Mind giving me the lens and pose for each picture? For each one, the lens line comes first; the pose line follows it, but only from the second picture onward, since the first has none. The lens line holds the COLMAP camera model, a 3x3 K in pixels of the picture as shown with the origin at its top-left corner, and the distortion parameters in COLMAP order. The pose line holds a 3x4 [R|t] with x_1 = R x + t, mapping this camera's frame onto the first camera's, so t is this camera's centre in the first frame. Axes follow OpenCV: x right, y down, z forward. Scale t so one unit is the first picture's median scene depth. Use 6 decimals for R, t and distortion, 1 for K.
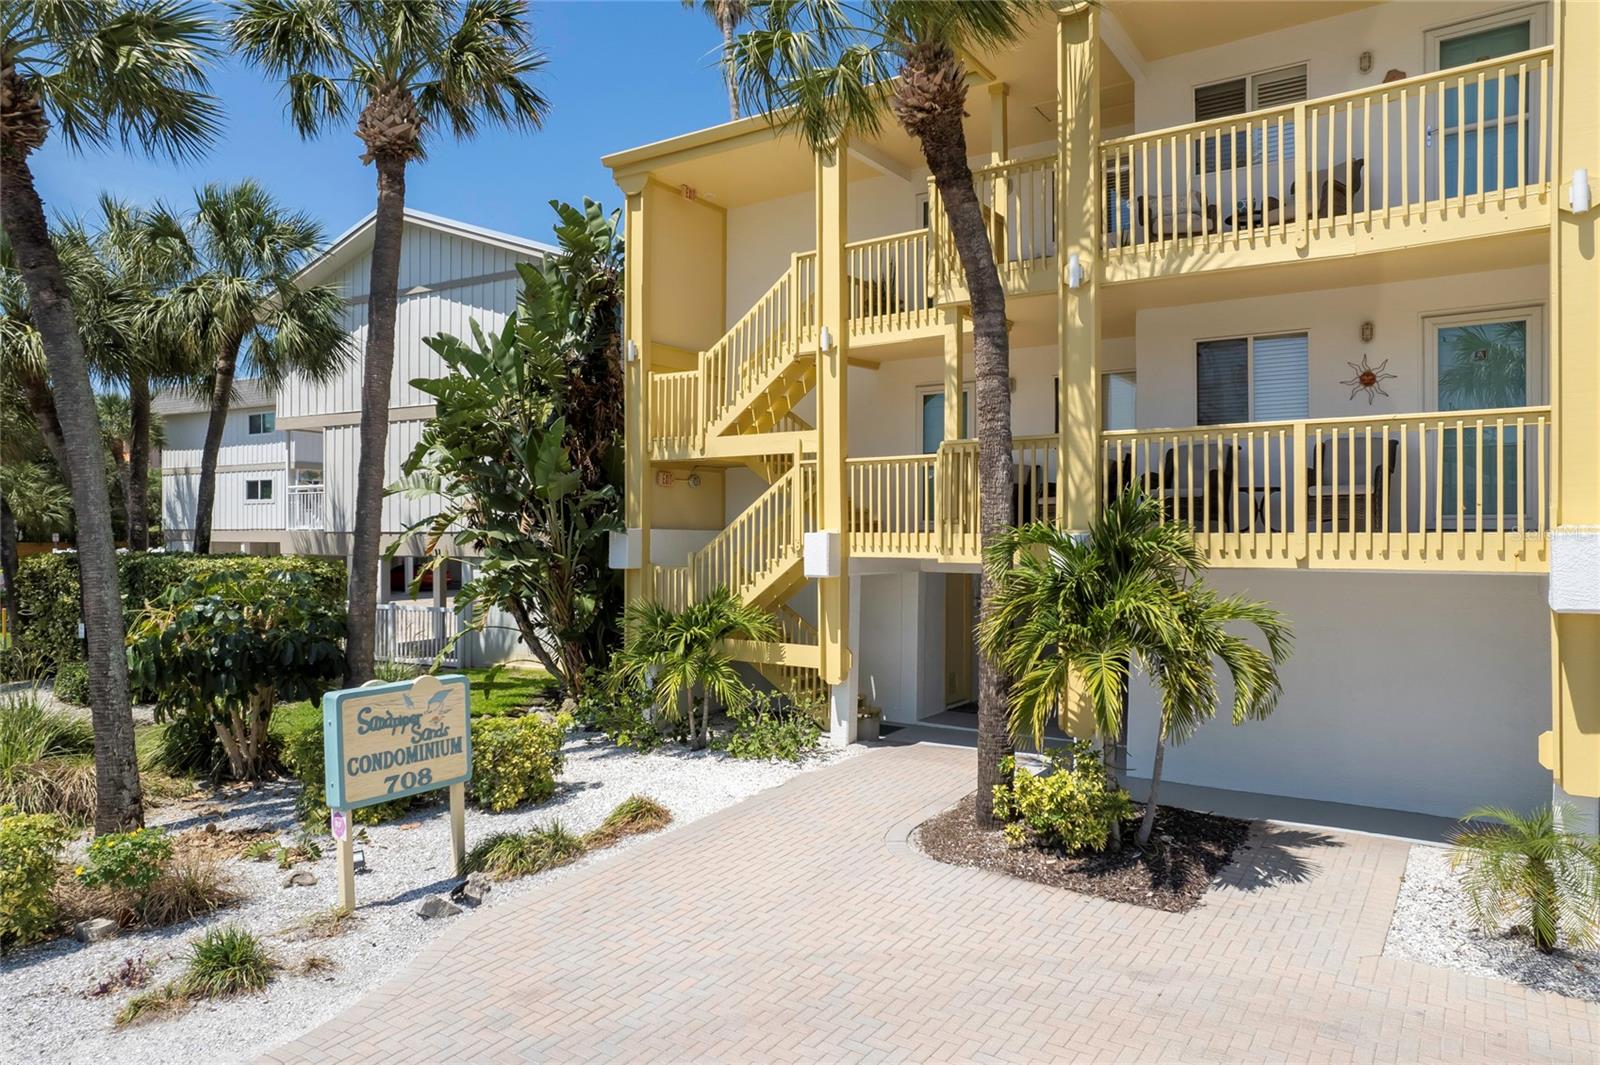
lens RADIAL K [[1023.0, 0, 805.5], [0, 1023.0, 527.0], [0, 0, 1]] dist [-0.063564, 0.057996]
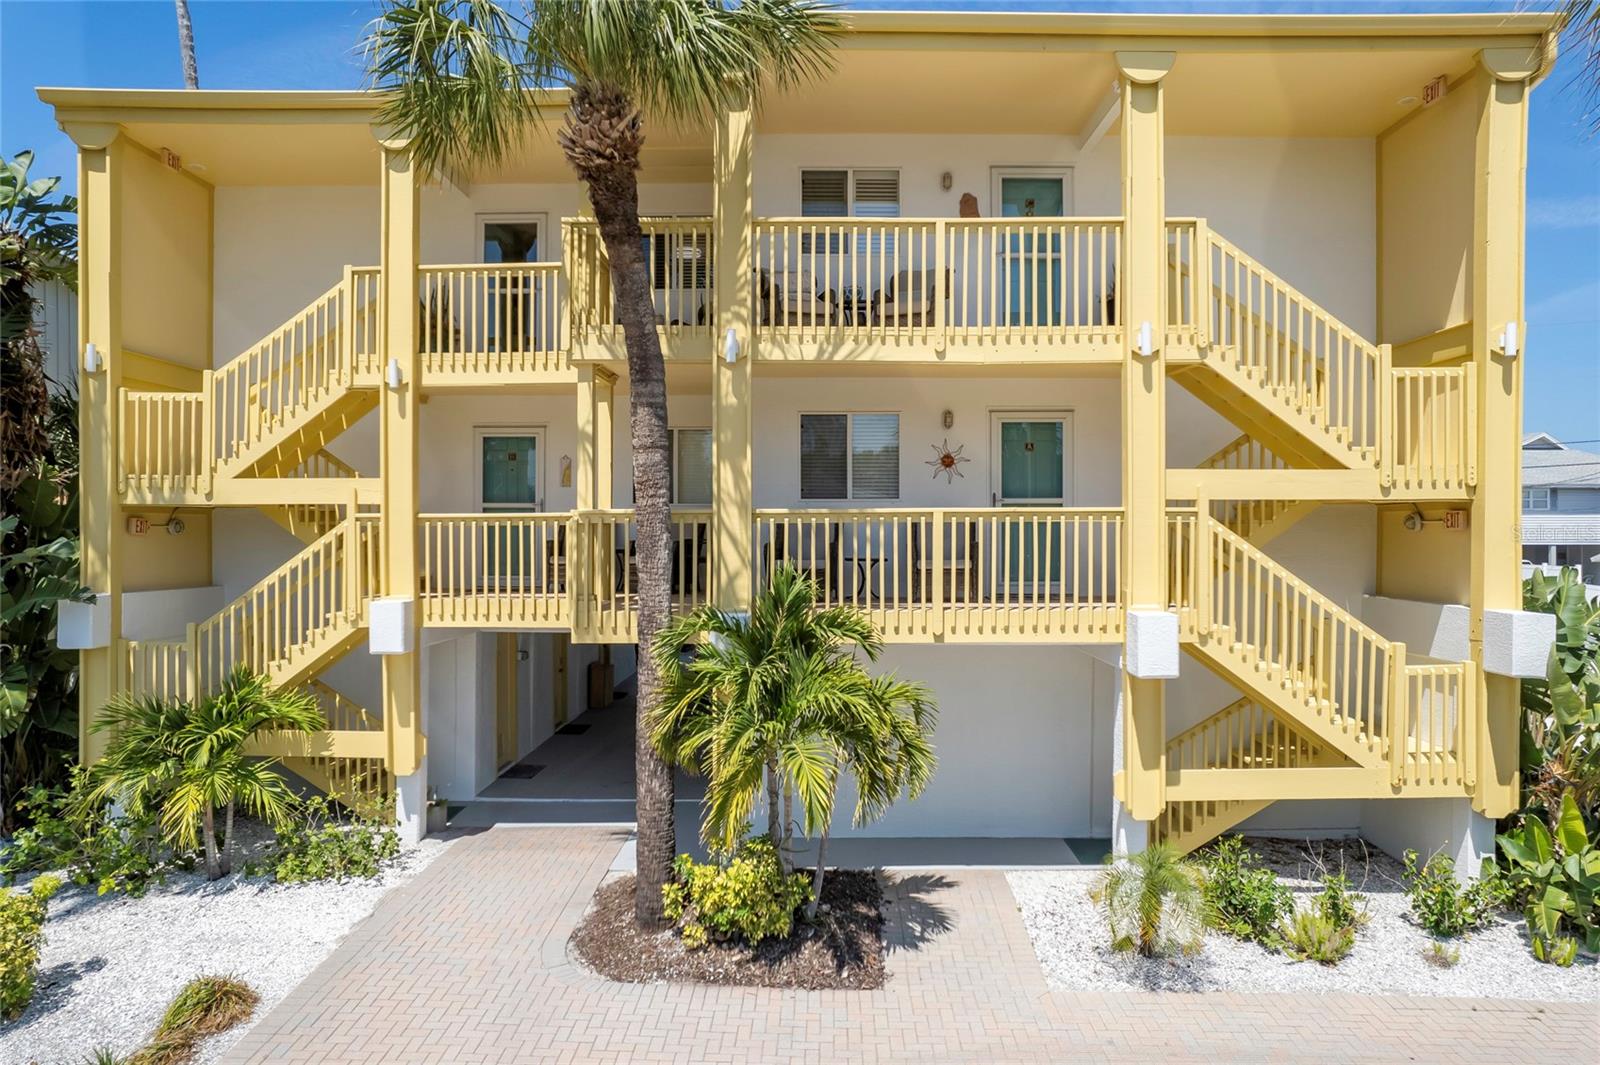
lens RADIAL K [[1023.0, 0, 805.5], [0, 1023.0, 527.0], [0, 0, 1]] dist [-0.063564, 0.057996]
pose [[0.835544, 0.001856, 0.549420, -0.202018], [-0.002308, 0.999997, 0.000132, -0.071664], [-0.549419, -0.001378, 0.835546, 0.127856]]
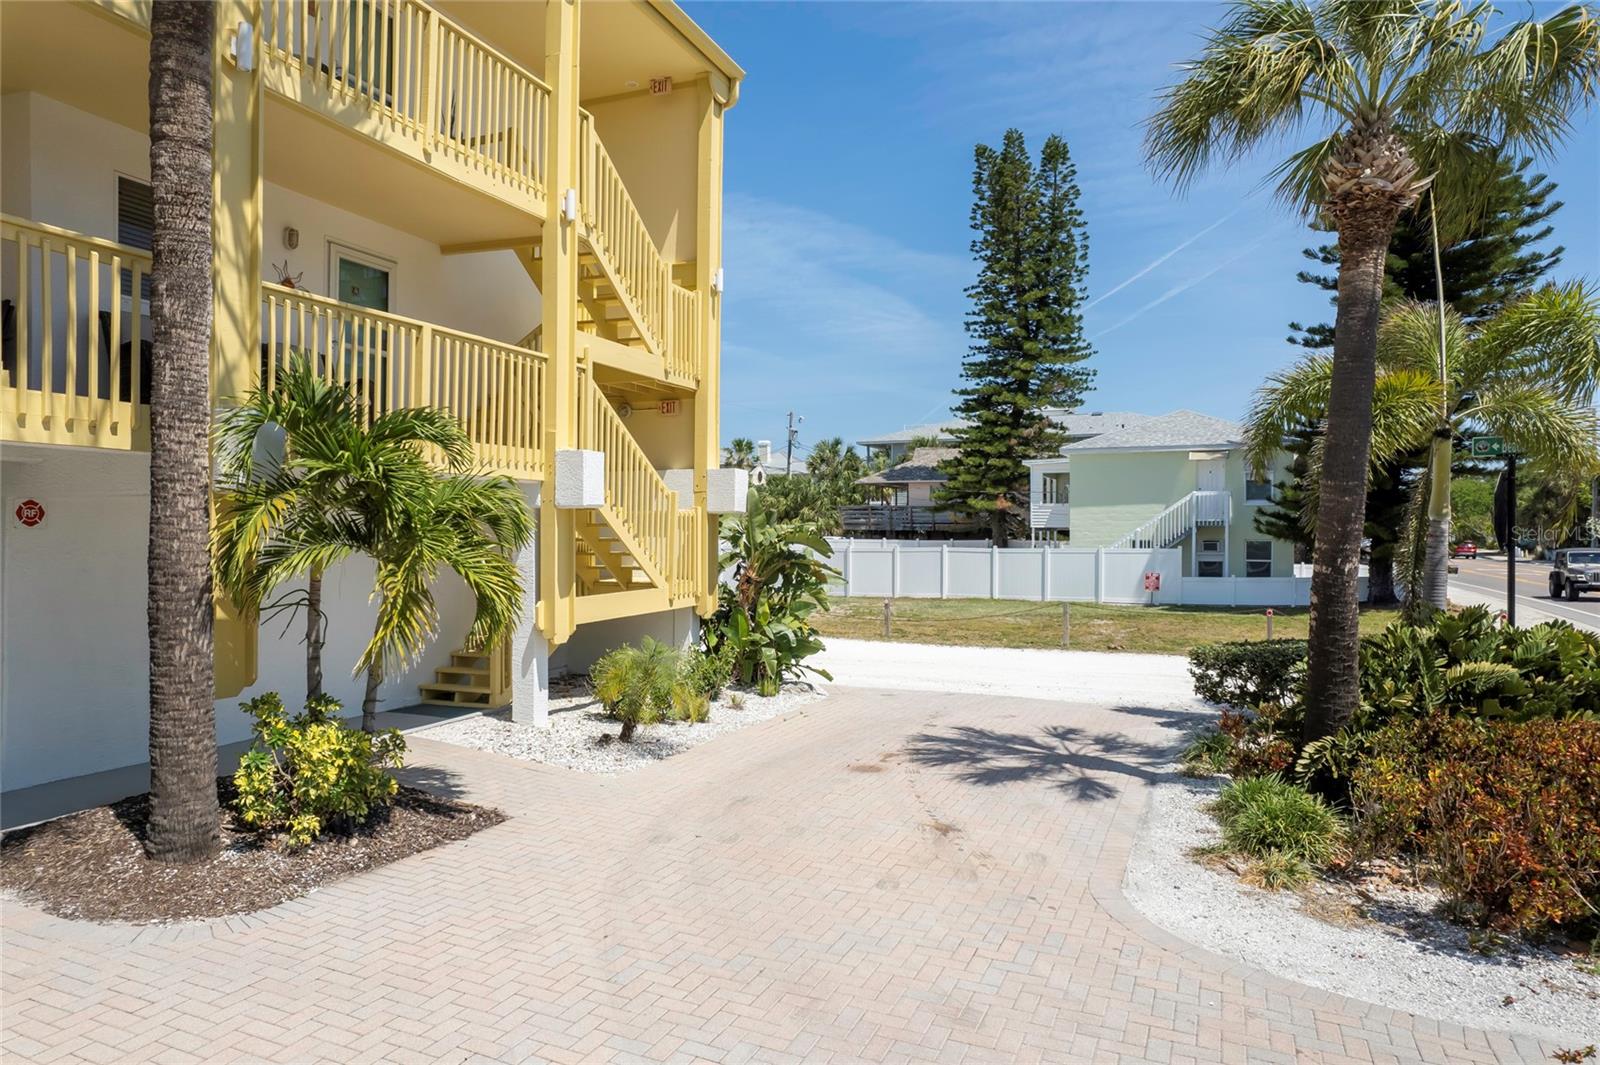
lens RADIAL K [[1023.0, 0, 805.5], [0, 1023.0, 527.0], [0, 0, 1]] dist [-0.063564, 0.057996]
pose [[-0.207786, -0.000148, 0.978174, -0.481130], [-0.008876, 0.999959, -0.001734, 0.078946], [-0.978134, -0.009042, -0.207779, 0.704092]]
